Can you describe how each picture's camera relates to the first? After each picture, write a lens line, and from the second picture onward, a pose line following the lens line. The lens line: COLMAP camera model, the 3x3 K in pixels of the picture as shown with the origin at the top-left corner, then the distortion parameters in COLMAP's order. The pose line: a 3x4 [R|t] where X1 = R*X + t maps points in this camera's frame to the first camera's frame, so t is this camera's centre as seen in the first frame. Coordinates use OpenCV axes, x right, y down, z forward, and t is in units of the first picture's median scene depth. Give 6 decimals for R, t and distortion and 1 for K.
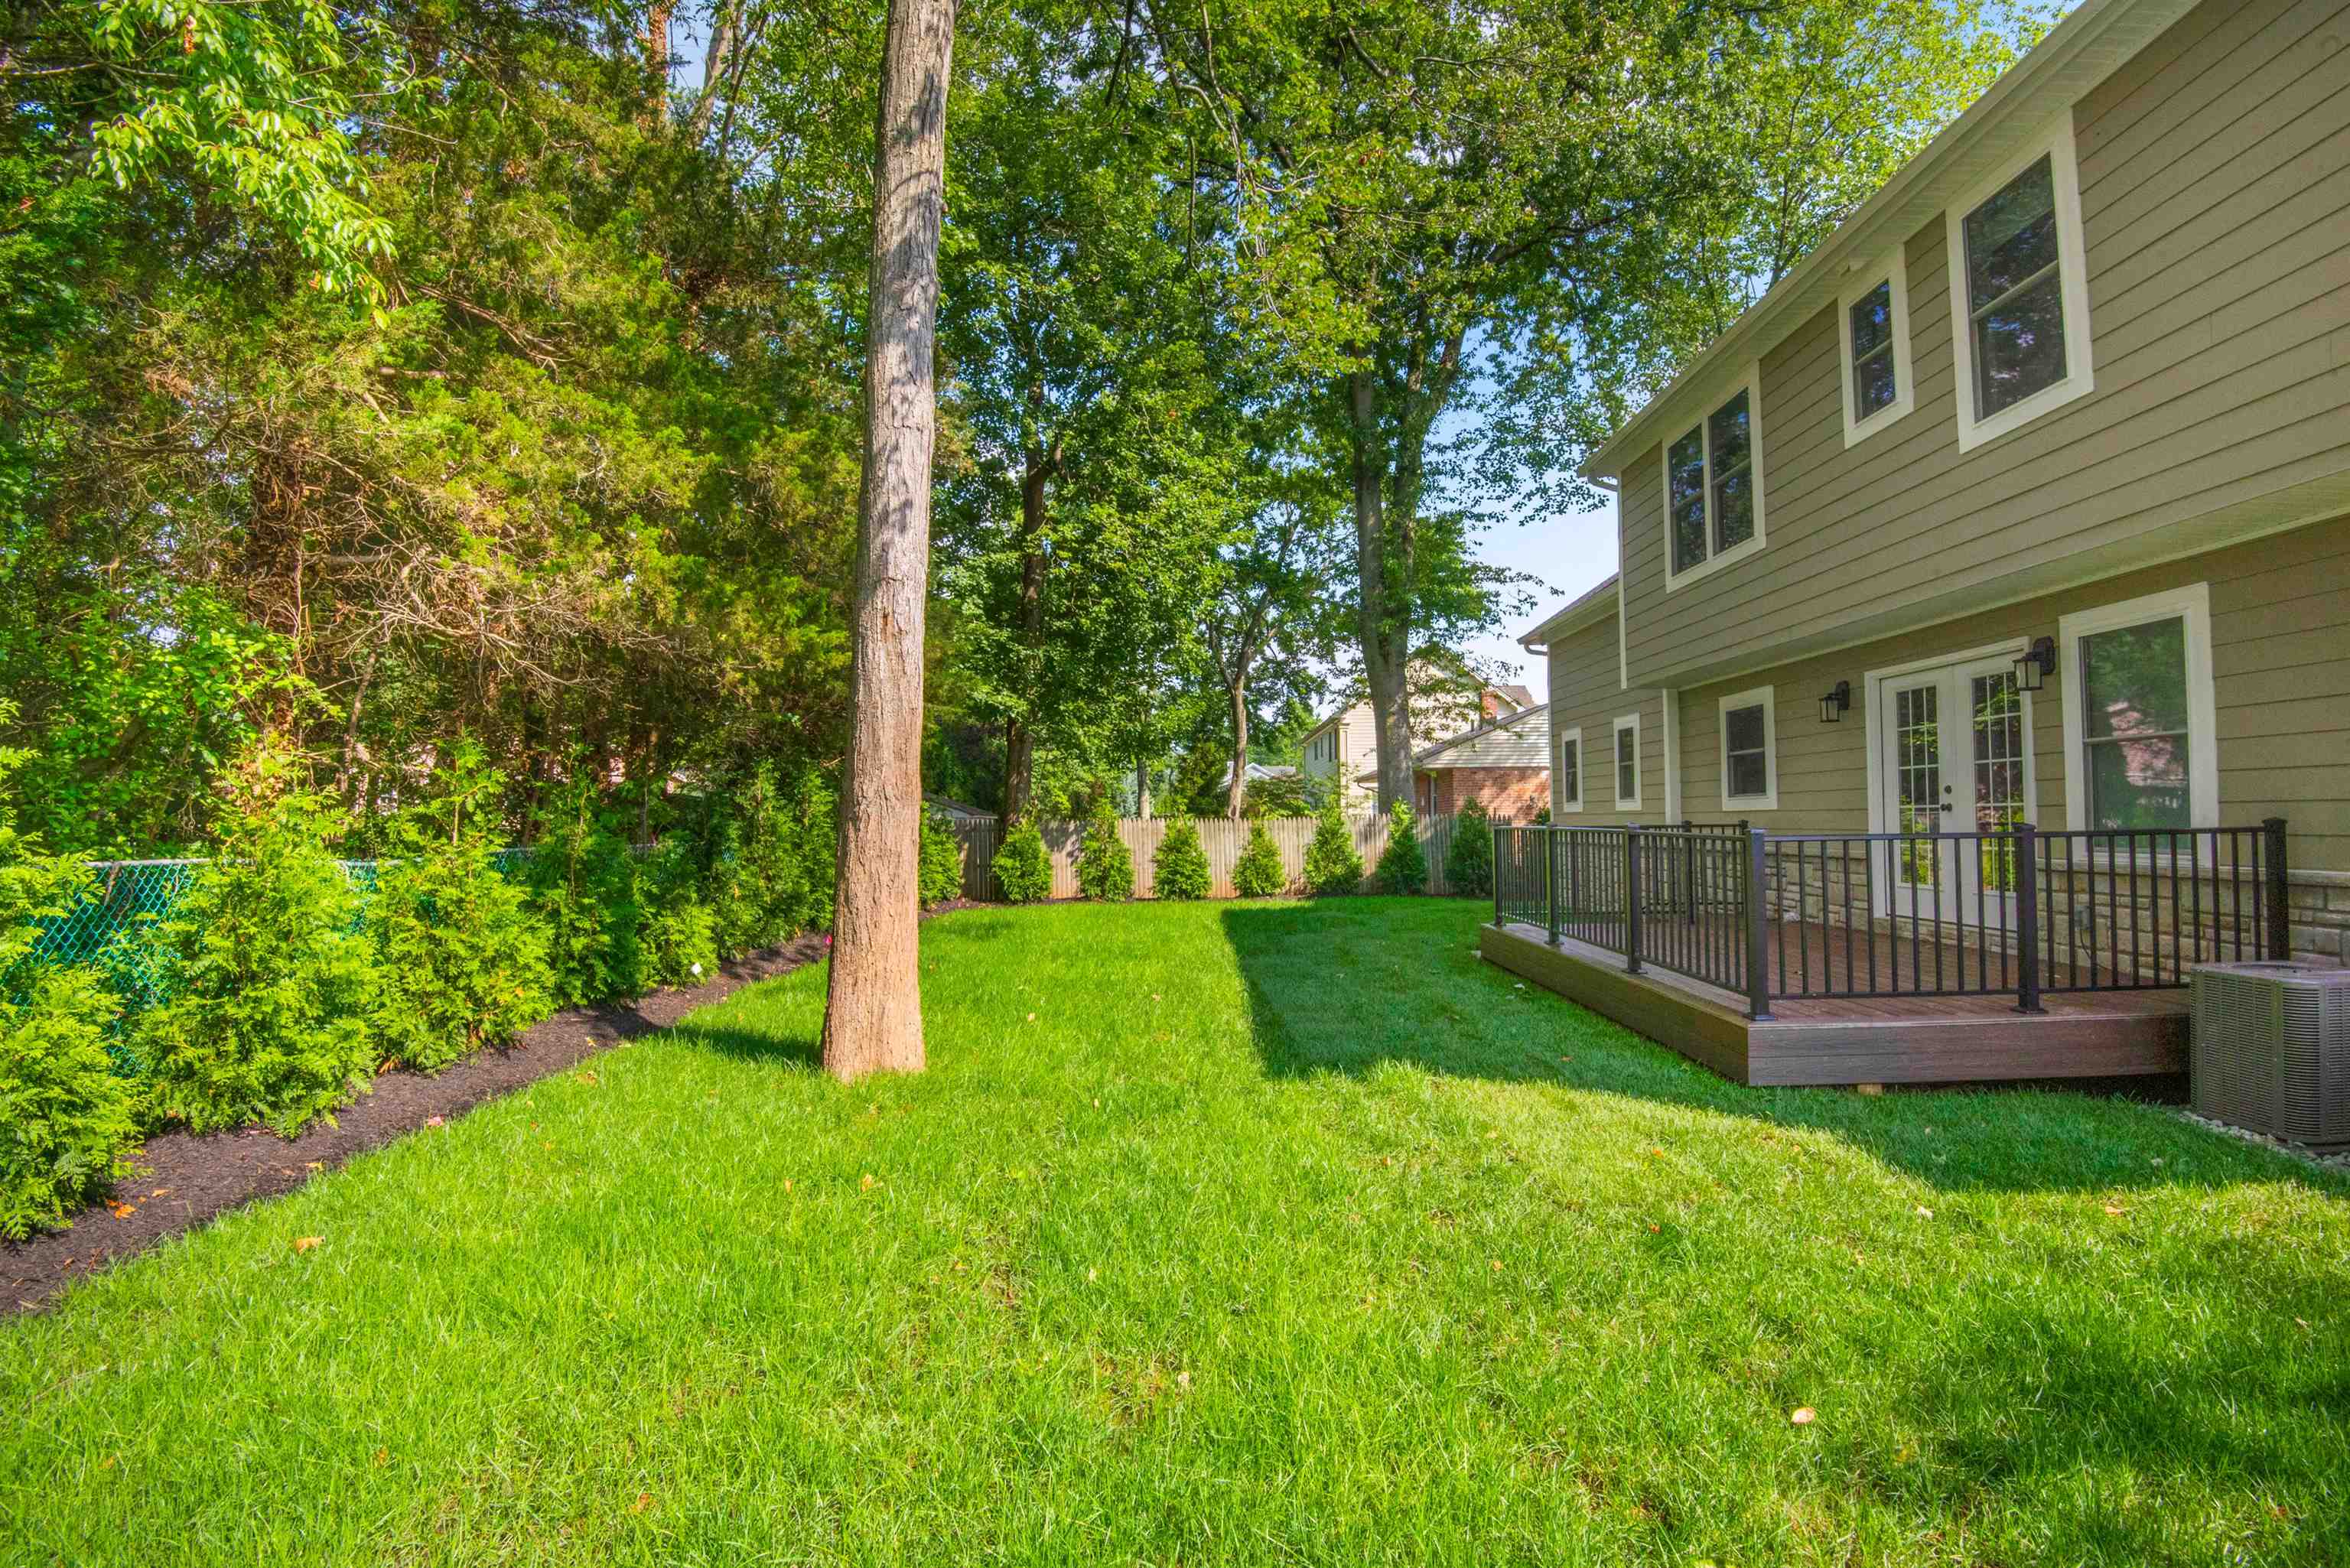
lens RADIAL K [[1122.8, 0, 1153.1], [0, 1122.8, 796.2], [0, 0, 1]] dist [-0.014392, -0.021775]
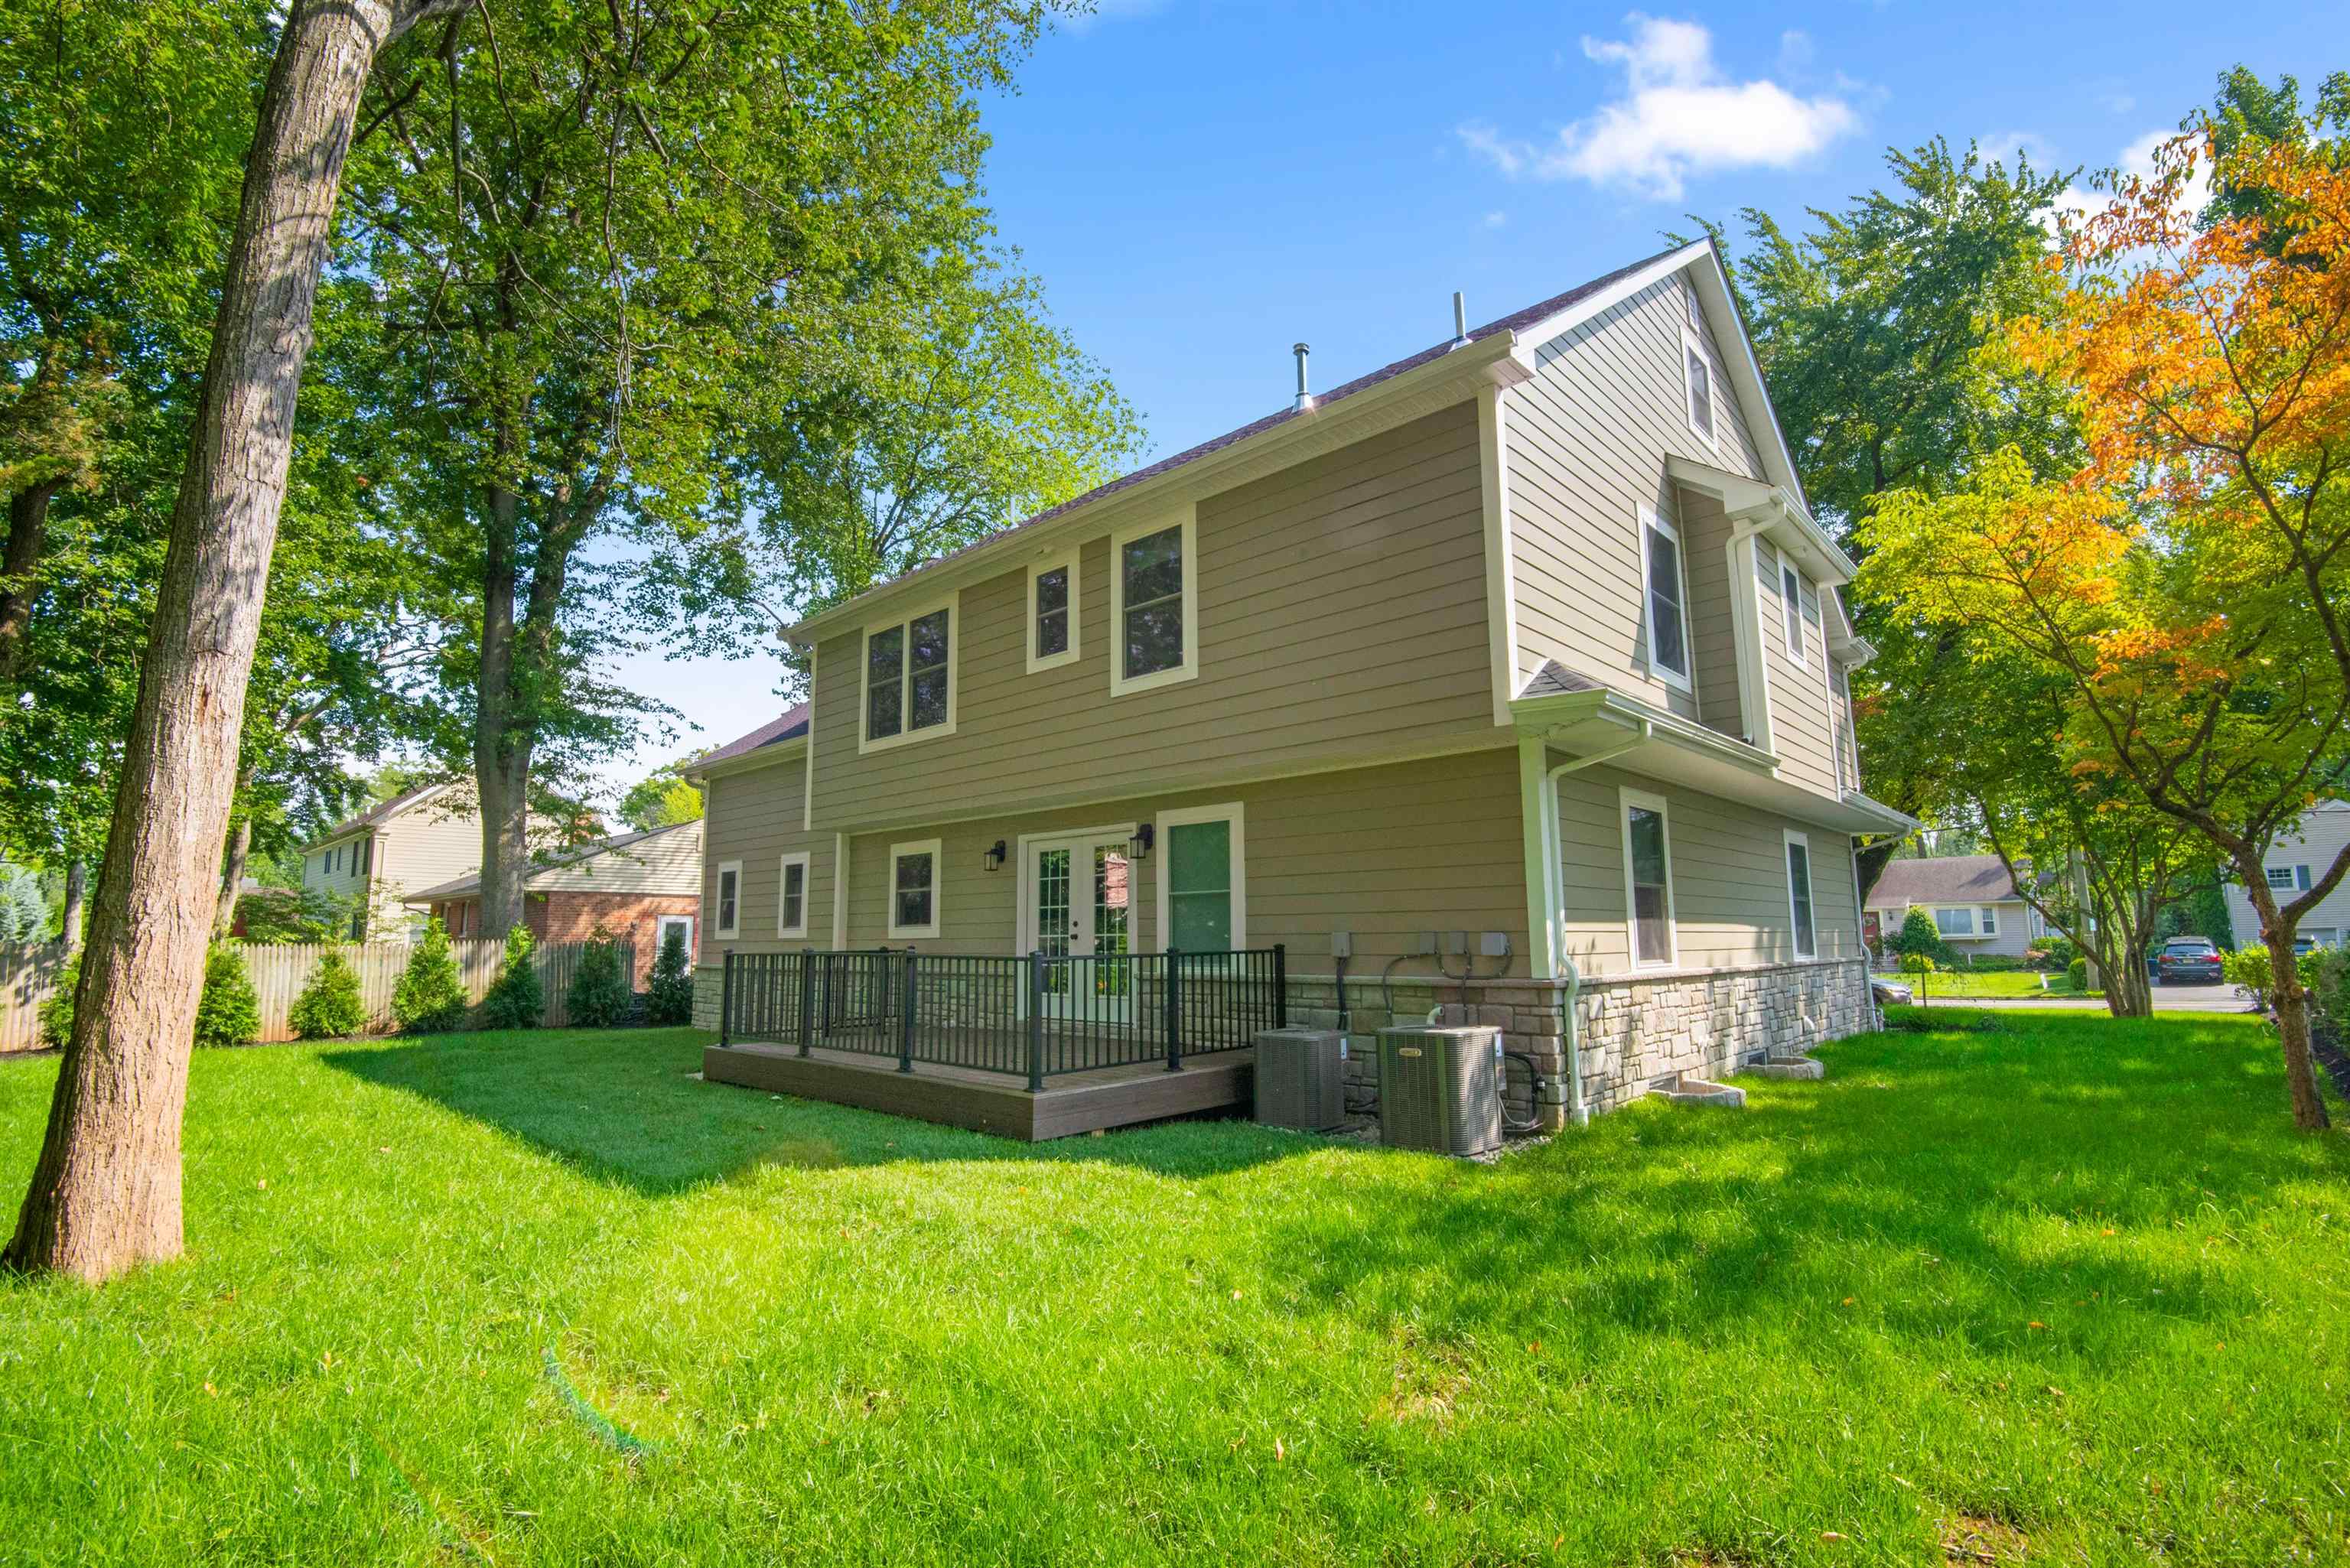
lens RADIAL K [[1122.8, 0, 1153.1], [0, 1122.8, 796.2], [0, 0, 1]] dist [-0.014392, -0.021775]
pose [[0.674720, 0.096130, 0.731787, -0.250616], [-0.013030, 0.992879, -0.118414, 0.000302], [-0.737959, 0.070361, 0.671168, -0.037591]]
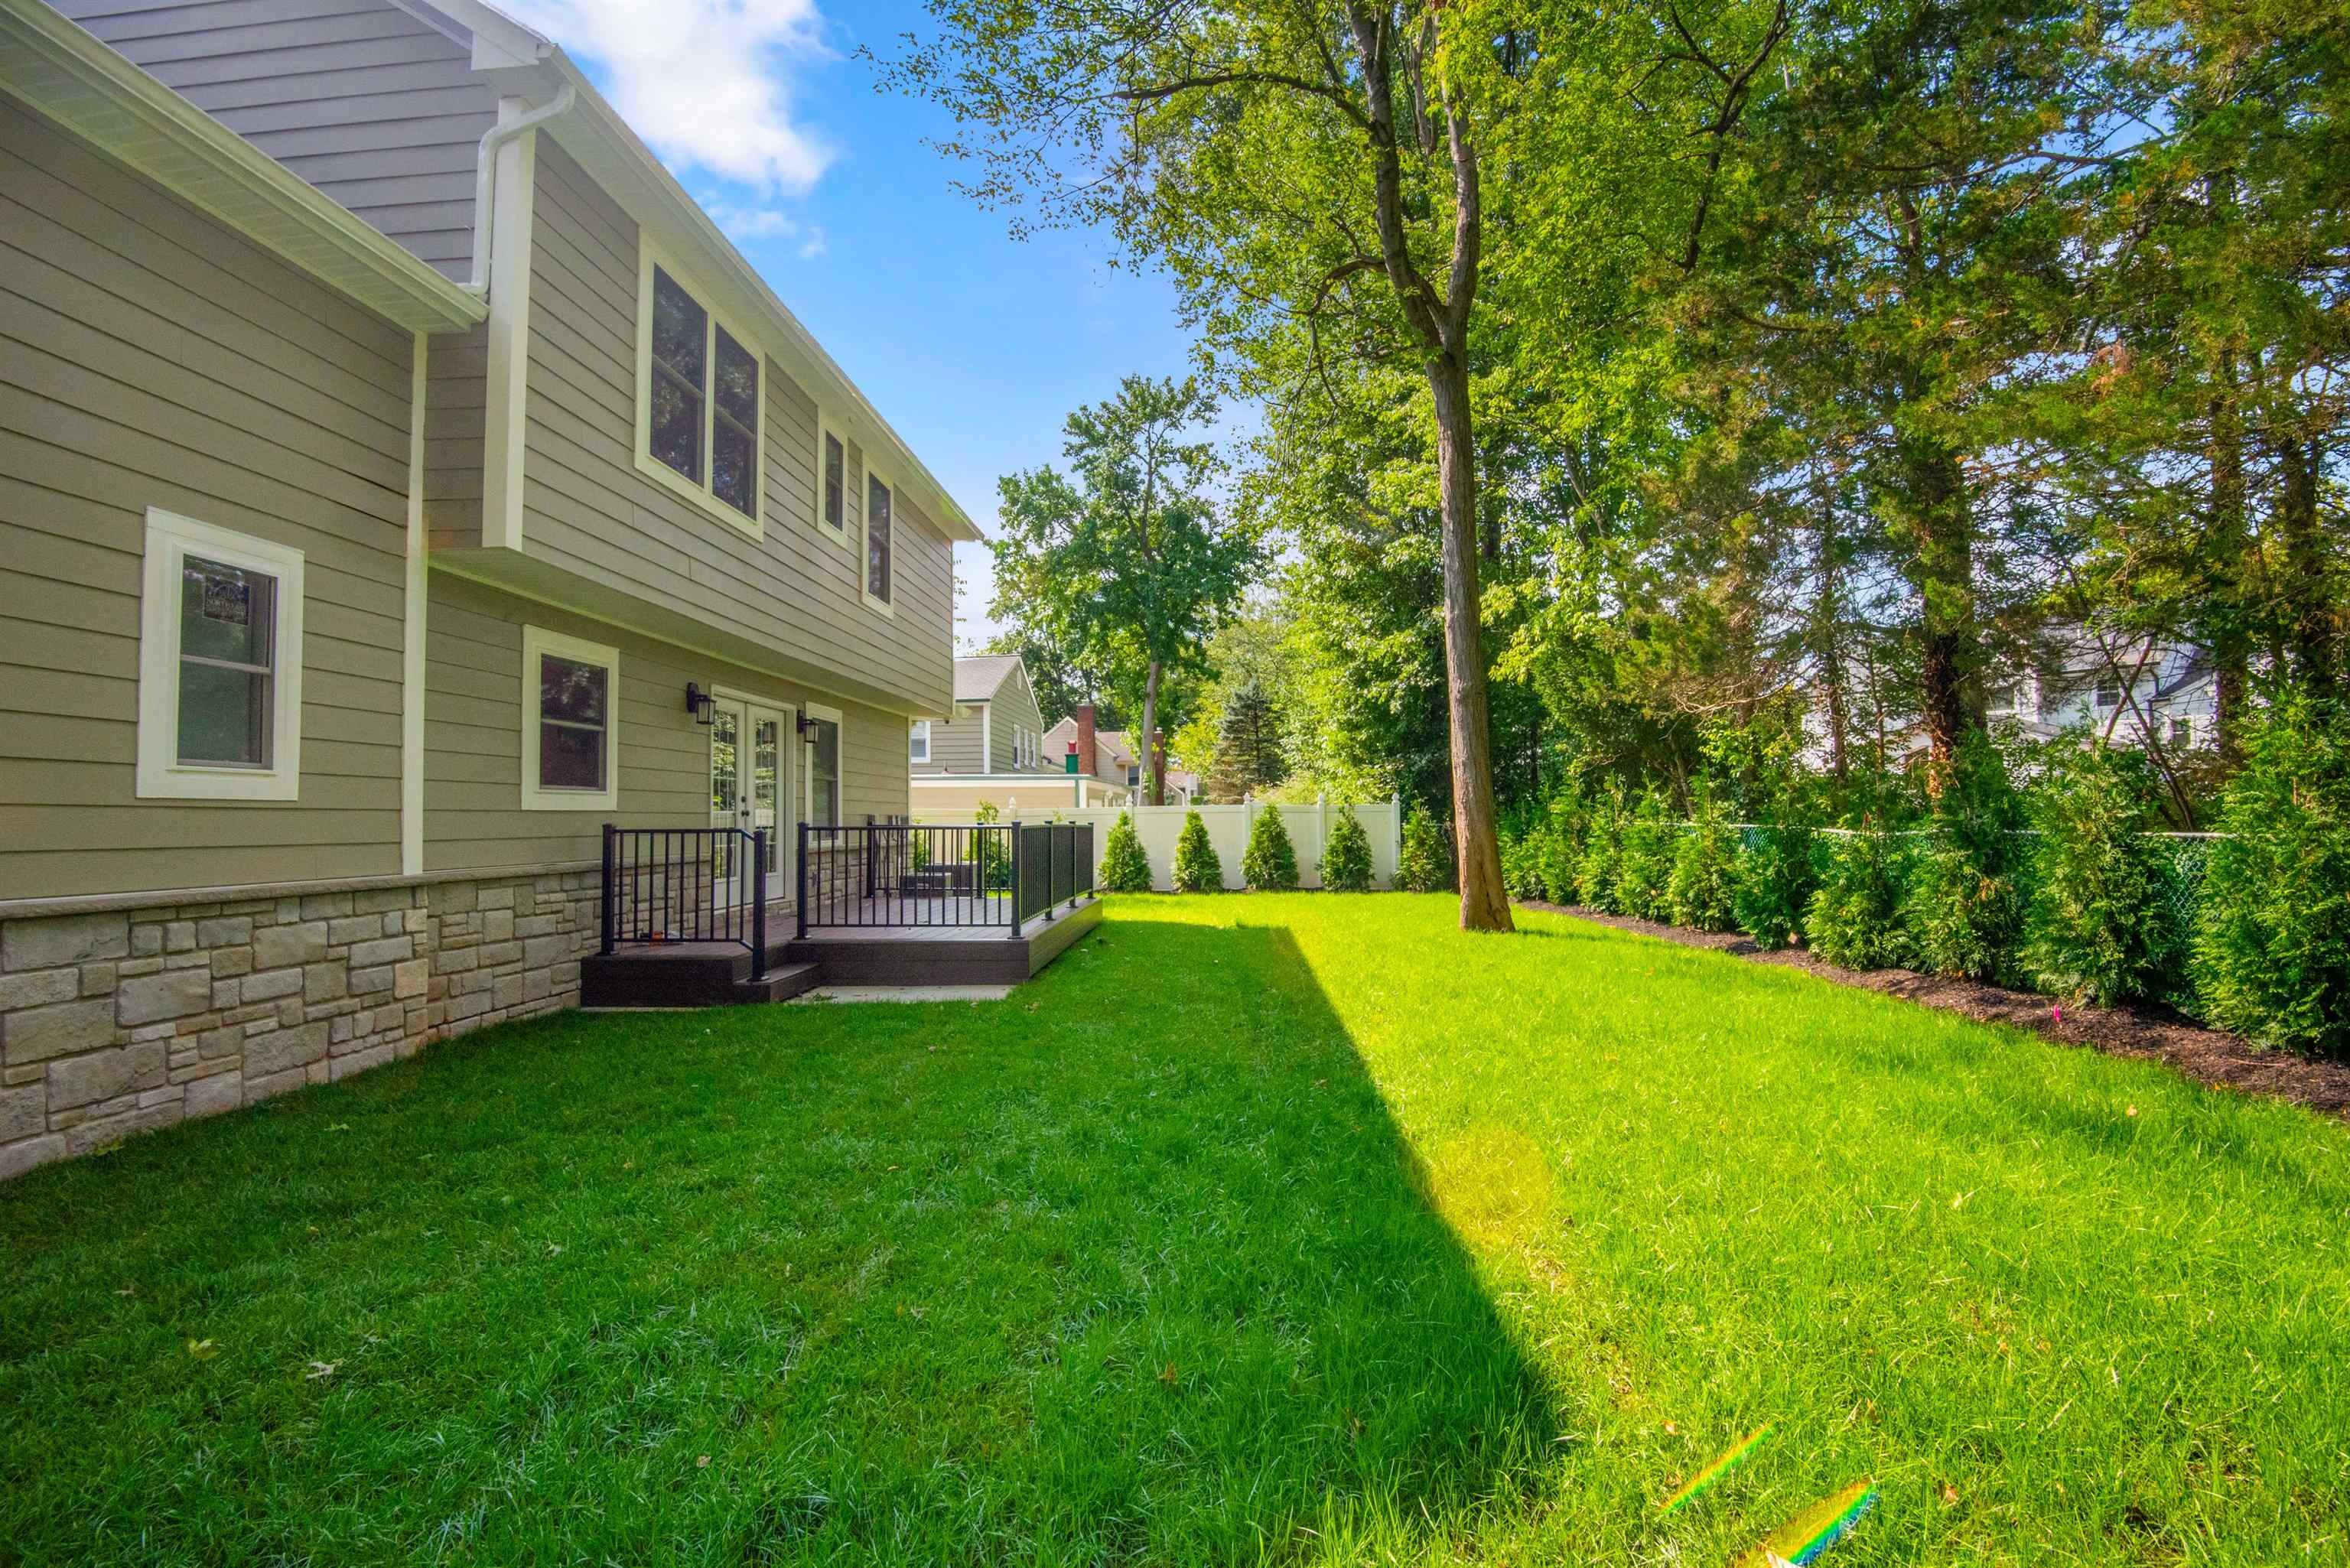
lens RADIAL K [[1122.8, 0, 1153.1], [0, 1122.8, 796.2], [0, 0, 1]] dist [-0.014392, -0.021775]
pose [[-0.999385, 0.006354, 0.034482, 0.183766], [0.004858, 0.999050, -0.043296, 0.043137], [-0.034724, -0.043102, -0.998467, 2.035824]]
